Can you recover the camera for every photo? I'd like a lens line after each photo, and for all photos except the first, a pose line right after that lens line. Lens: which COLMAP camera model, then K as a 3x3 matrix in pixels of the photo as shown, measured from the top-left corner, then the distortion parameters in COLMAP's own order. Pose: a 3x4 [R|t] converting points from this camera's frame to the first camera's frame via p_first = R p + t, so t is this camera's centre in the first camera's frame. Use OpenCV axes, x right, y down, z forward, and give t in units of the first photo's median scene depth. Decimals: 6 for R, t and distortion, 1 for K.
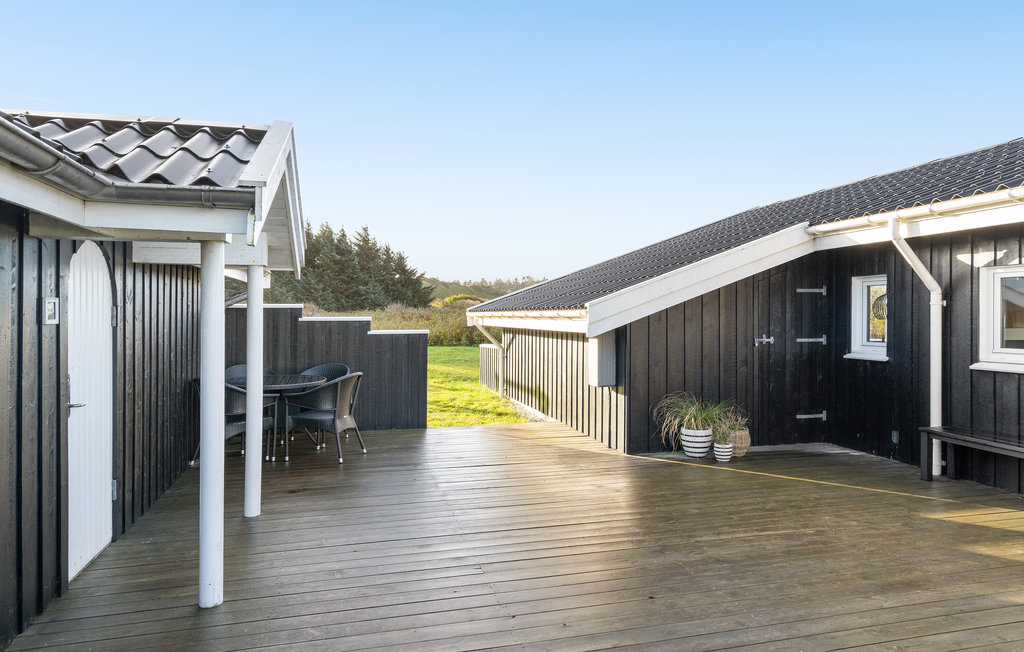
lens RADIAL K [[663.2, 0, 512.0], [0, 663.2, 326.0], [0, 0, 1]] dist [0.000292, 0.000003]
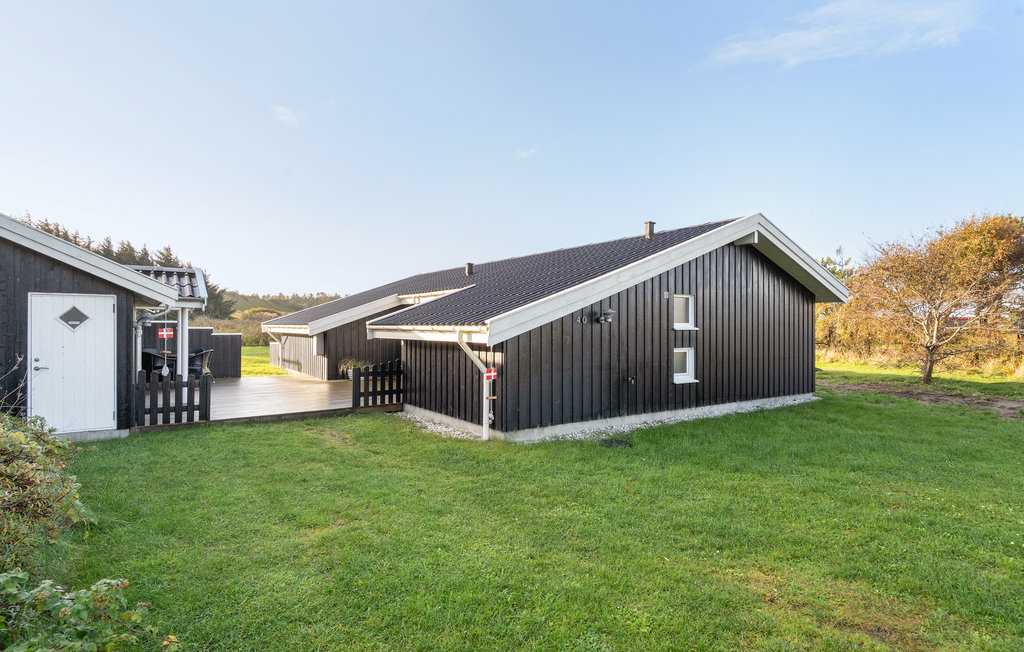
lens RADIAL K [[534.7, 0, 511.9], [0, 534.7, 338.3], [0, 0, 1]] dist [-0.000129, 0.000068]
pose [[0.934550, -0.000618, 0.355832, 0.059126], [-0.001980, 0.999974, 0.006939, 0.005873], [-0.355828, -0.007190, 0.934524, -0.712150]]
